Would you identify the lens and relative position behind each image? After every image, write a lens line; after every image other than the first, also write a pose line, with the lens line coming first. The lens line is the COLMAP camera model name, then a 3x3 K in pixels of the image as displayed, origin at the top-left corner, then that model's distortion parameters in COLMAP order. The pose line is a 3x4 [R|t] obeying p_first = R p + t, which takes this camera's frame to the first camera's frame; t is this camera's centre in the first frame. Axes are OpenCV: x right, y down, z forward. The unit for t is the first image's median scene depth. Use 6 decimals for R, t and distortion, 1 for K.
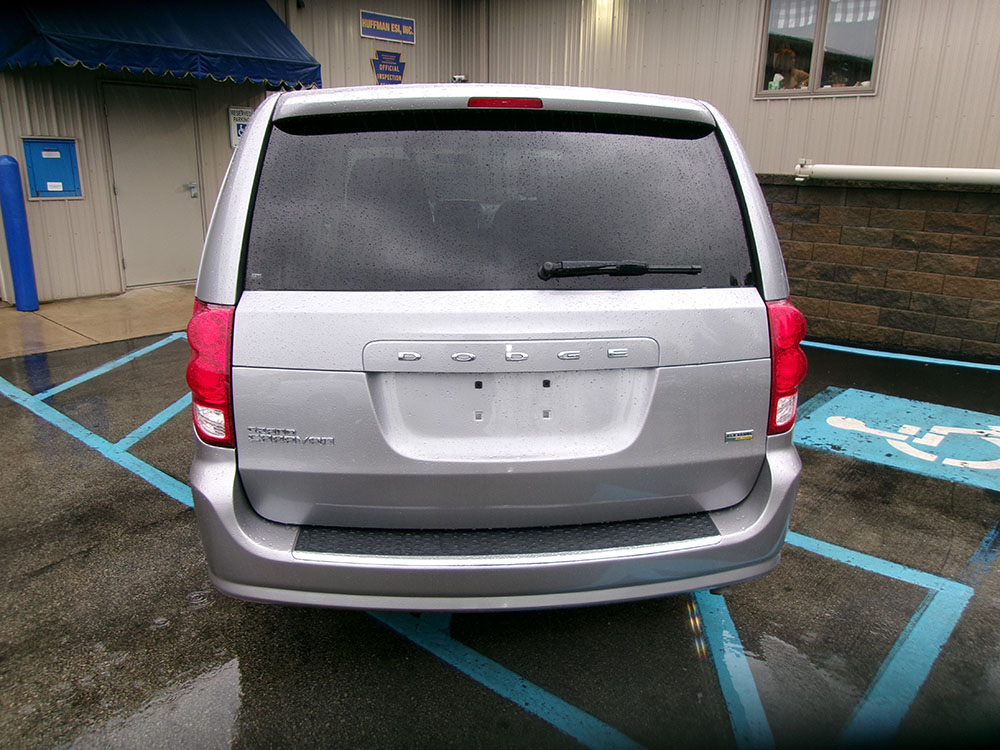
lens RADIAL K [[773.7, 0, 500.0], [0, 773.7, 375.0], [0, 0, 1]] dist [0.002623, 0.011243]
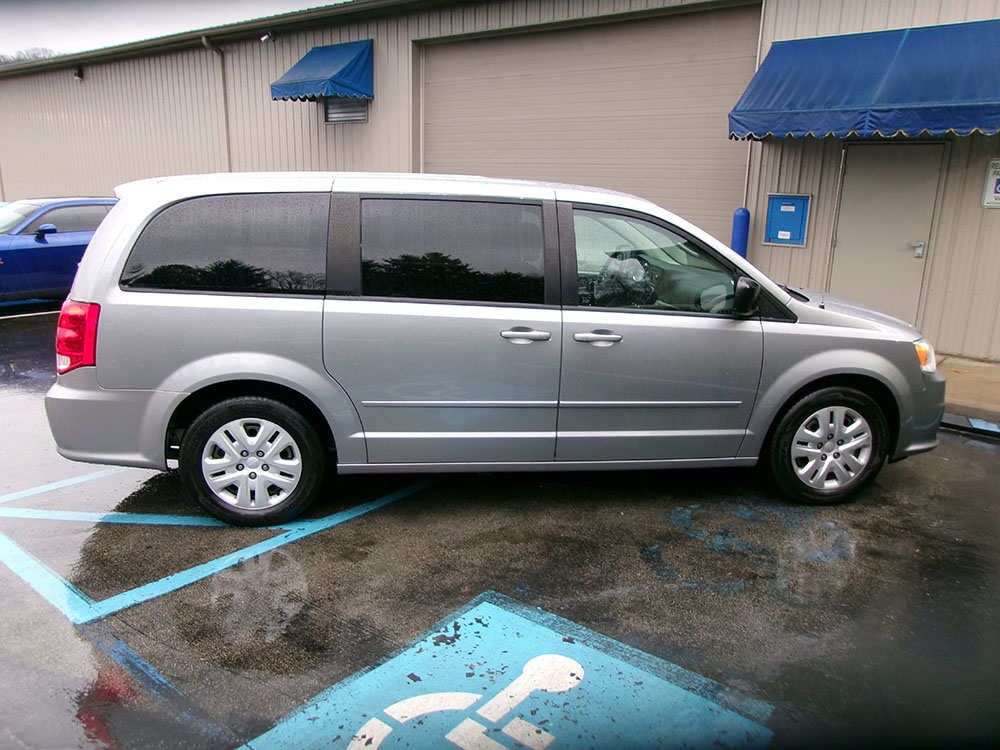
lens RADIAL K [[771.7, 0, 483.0], [0, 771.7, 376.3], [0, 0, 1]] dist [0.005308, -0.000160]
pose [[0.032273, 0.237829, -0.970771, 0.596092], [-0.290122, 0.931686, 0.218609, -0.165698], [0.956445, 0.274587, 0.099067, 0.501620]]
